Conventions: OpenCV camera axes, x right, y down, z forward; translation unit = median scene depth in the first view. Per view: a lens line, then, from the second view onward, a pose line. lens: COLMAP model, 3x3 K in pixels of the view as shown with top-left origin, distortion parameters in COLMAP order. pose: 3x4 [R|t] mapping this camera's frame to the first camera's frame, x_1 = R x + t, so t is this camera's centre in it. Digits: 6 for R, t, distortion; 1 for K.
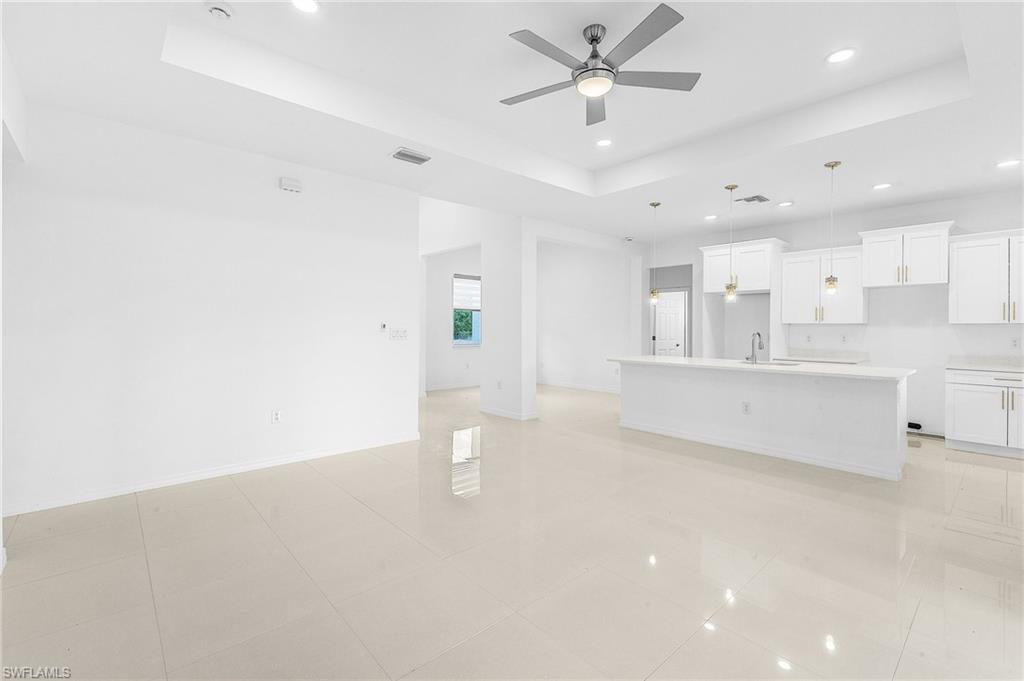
lens RADIAL K [[457.5, 0, 525.8], [0, 457.5, 333.2], [0, 0, 1]] dist [0.012965, 0.000022]
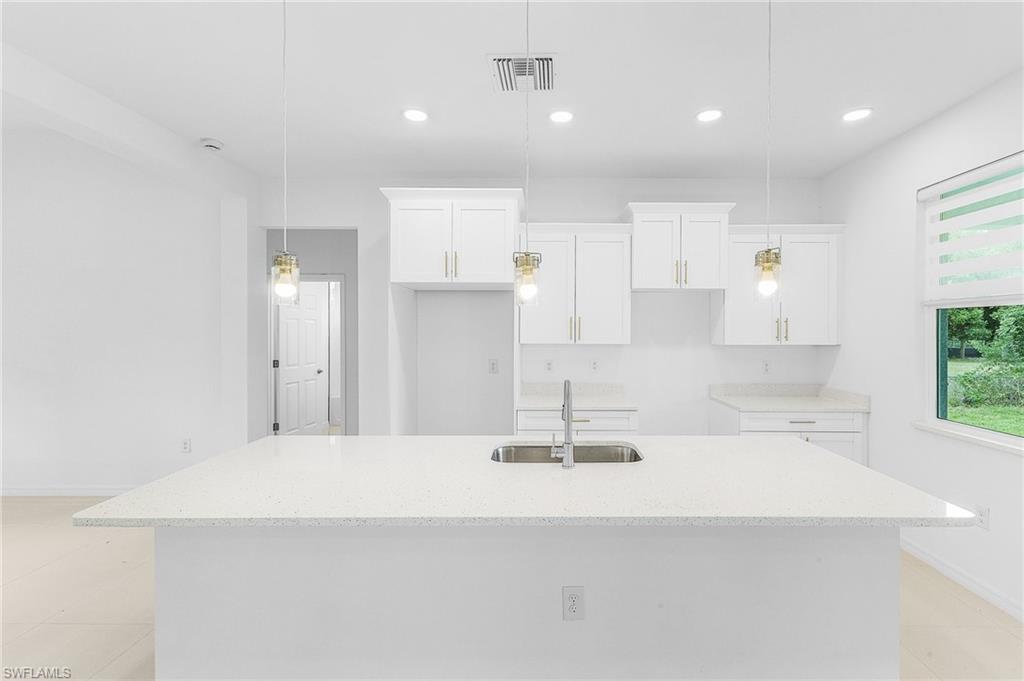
lens RADIAL K [[457.5, 0, 525.8], [0, 457.5, 333.2], [0, 0, 1]] dist [0.012965, 0.000022]
pose [[0.705607, -0.011520, 0.708509, 0.142135], [0.008870, 0.999933, 0.007425, -0.036915], [-0.708548, 0.001046, 0.705662, 0.555877]]
